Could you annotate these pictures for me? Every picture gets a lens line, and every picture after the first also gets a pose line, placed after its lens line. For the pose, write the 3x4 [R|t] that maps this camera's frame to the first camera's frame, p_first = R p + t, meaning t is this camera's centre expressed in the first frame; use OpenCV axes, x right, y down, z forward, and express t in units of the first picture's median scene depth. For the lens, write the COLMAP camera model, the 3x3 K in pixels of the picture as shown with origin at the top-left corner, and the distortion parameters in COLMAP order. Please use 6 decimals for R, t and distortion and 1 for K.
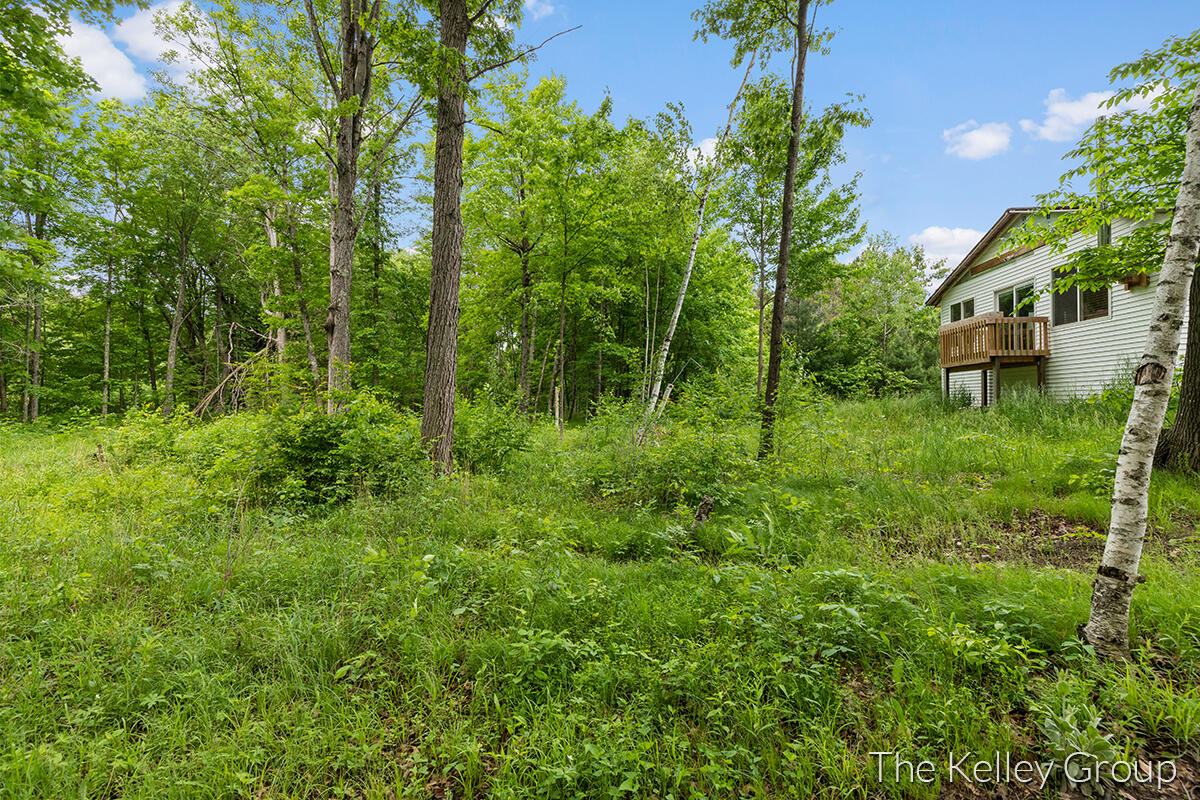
lens RADIAL K [[546.7, 0, 599.9], [0, 546.7, 401.1], [0, 0, 1]] dist [-0.000379, -0.000208]
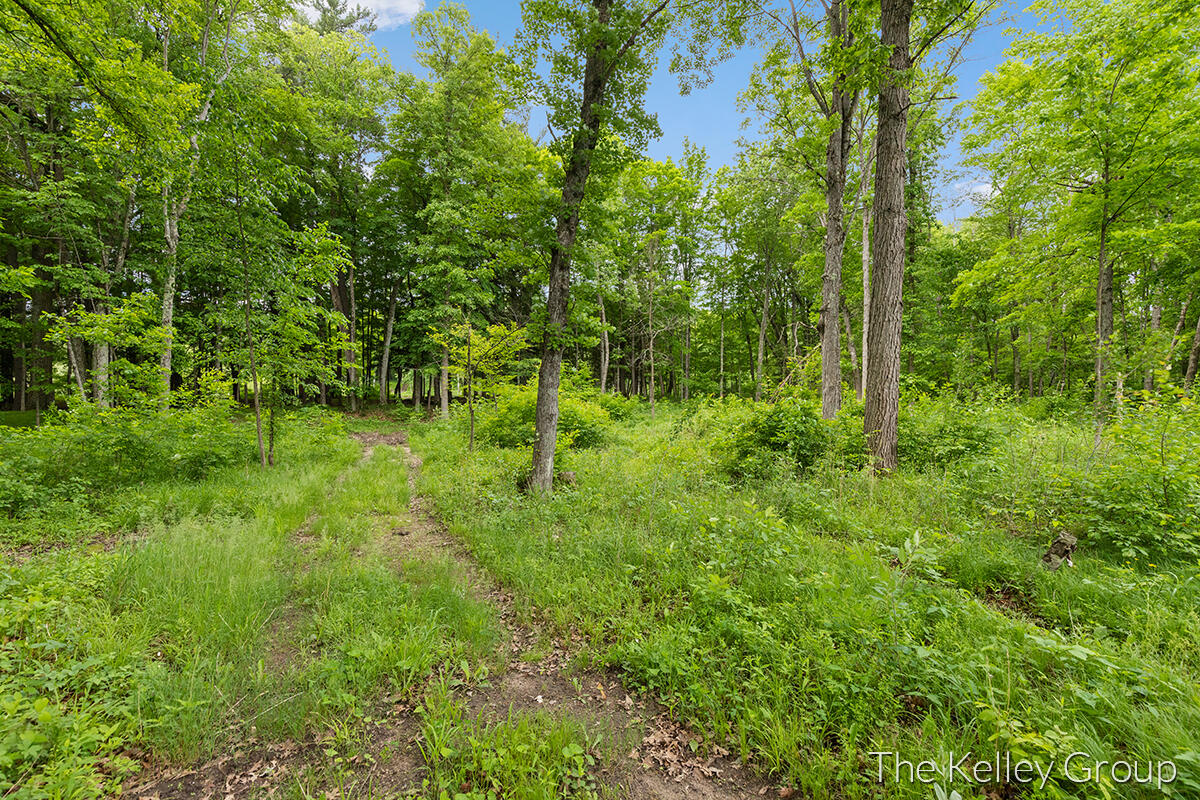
lens RADIAL K [[546.7, 0, 599.1], [0, 546.7, 397.5], [0, 0, 1]] dist [-0.000379, -0.000208]
pose [[0.526411, 0.012770, -0.850134, 0.116276], [0.009912, 0.999727, 0.021155, -0.009863], [0.850172, -0.019563, 0.526141, 0.008535]]
